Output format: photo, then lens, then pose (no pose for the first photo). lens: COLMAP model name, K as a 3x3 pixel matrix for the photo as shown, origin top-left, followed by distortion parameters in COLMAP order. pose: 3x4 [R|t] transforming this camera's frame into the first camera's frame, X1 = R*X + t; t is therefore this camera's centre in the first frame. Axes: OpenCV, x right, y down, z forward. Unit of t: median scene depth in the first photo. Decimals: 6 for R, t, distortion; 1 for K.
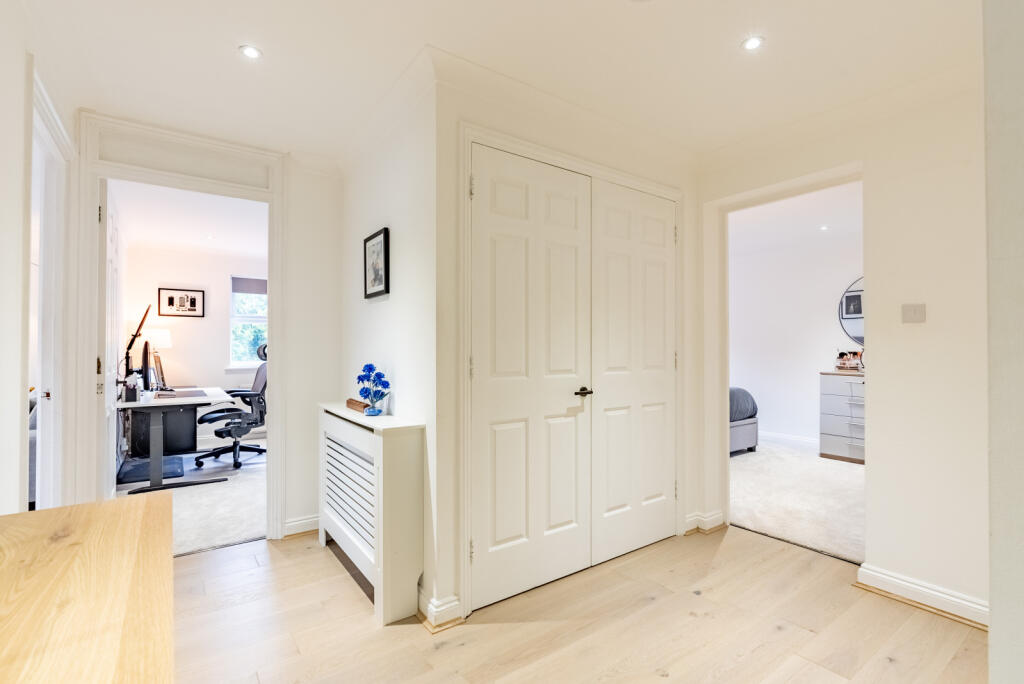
lens RADIAL K [[468.6, 0, 512.6], [0, 468.6, 346.8], [0, 0, 1]] dist [-0.001516, 0.000188]
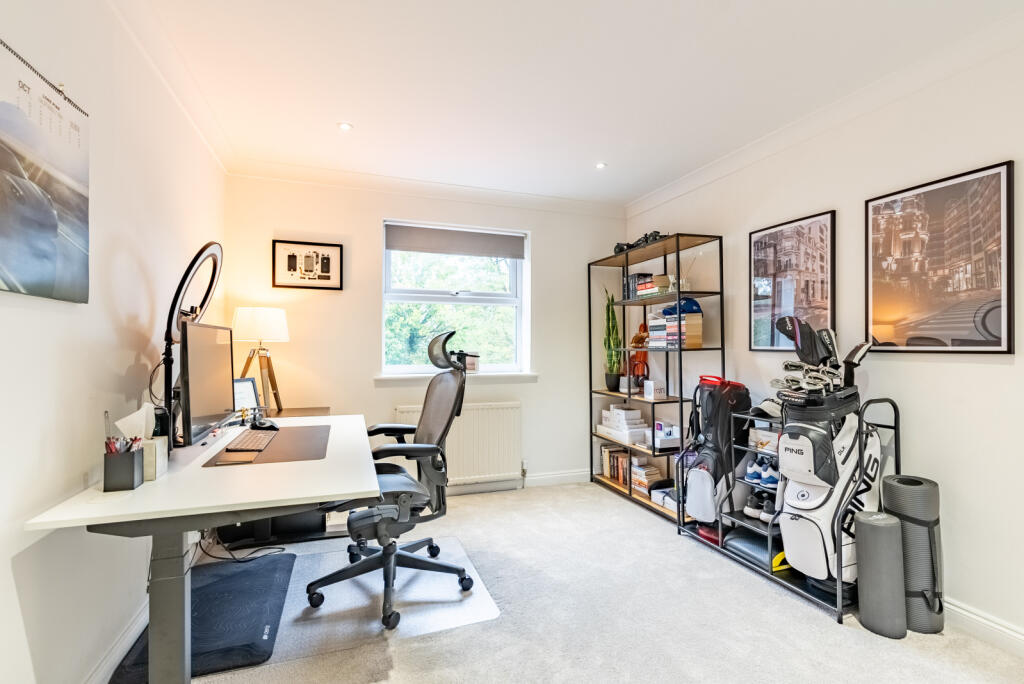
lens RADIAL K [[468.6, 0, 505.4], [0, 468.6, 346.2], [0, 0, 1]] dist [-0.001516, 0.000188]
pose [[0.954340, -0.000312, -0.298723, -0.300133], [0.001541, 0.999991, 0.003878, 0.005589], [0.298720, -0.004161, 0.954332, 0.520495]]
